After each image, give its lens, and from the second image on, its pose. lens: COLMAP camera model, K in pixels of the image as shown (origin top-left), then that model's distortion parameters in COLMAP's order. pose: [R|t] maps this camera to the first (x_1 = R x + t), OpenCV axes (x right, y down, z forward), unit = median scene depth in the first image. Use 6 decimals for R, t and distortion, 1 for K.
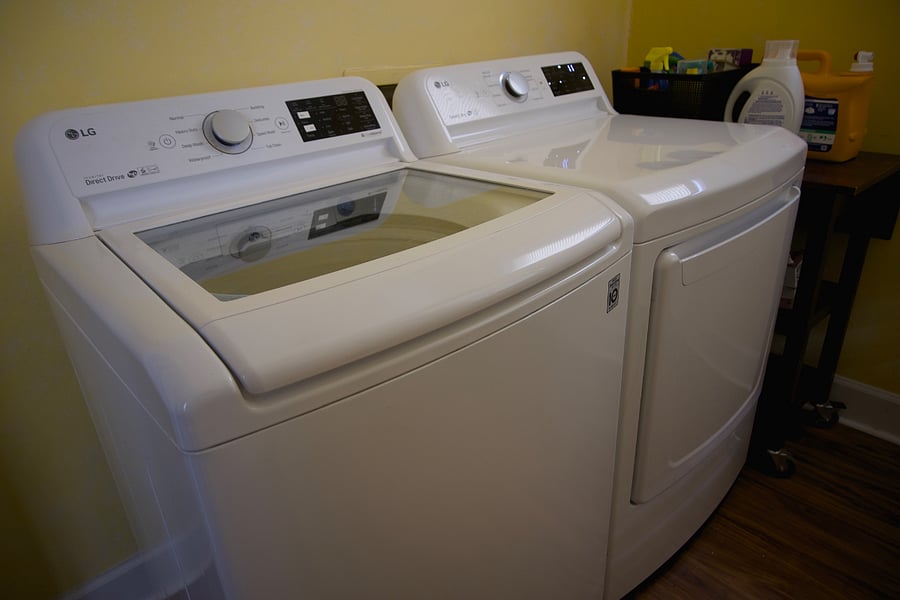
lens RADIAL K [[603.7, 0, 450.0], [0, 603.7, 300.0], [0, 0, 1]] dist [-0.005104, -0.000710]
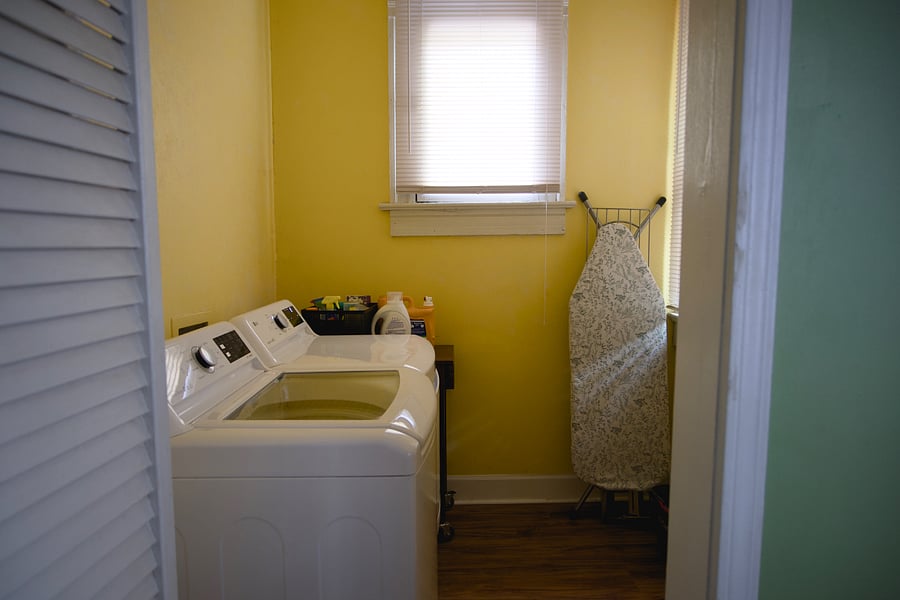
lens RADIAL K [[603.7, 0, 450.0], [0, 603.7, 300.0], [0, 0, 1]] dist [-0.005104, -0.000710]
pose [[0.665444, -0.024972, 0.746030, -0.699421], [0.289359, 0.929922, -0.226975, 0.067252], [-0.688081, 0.366909, 0.626036, -0.275492]]
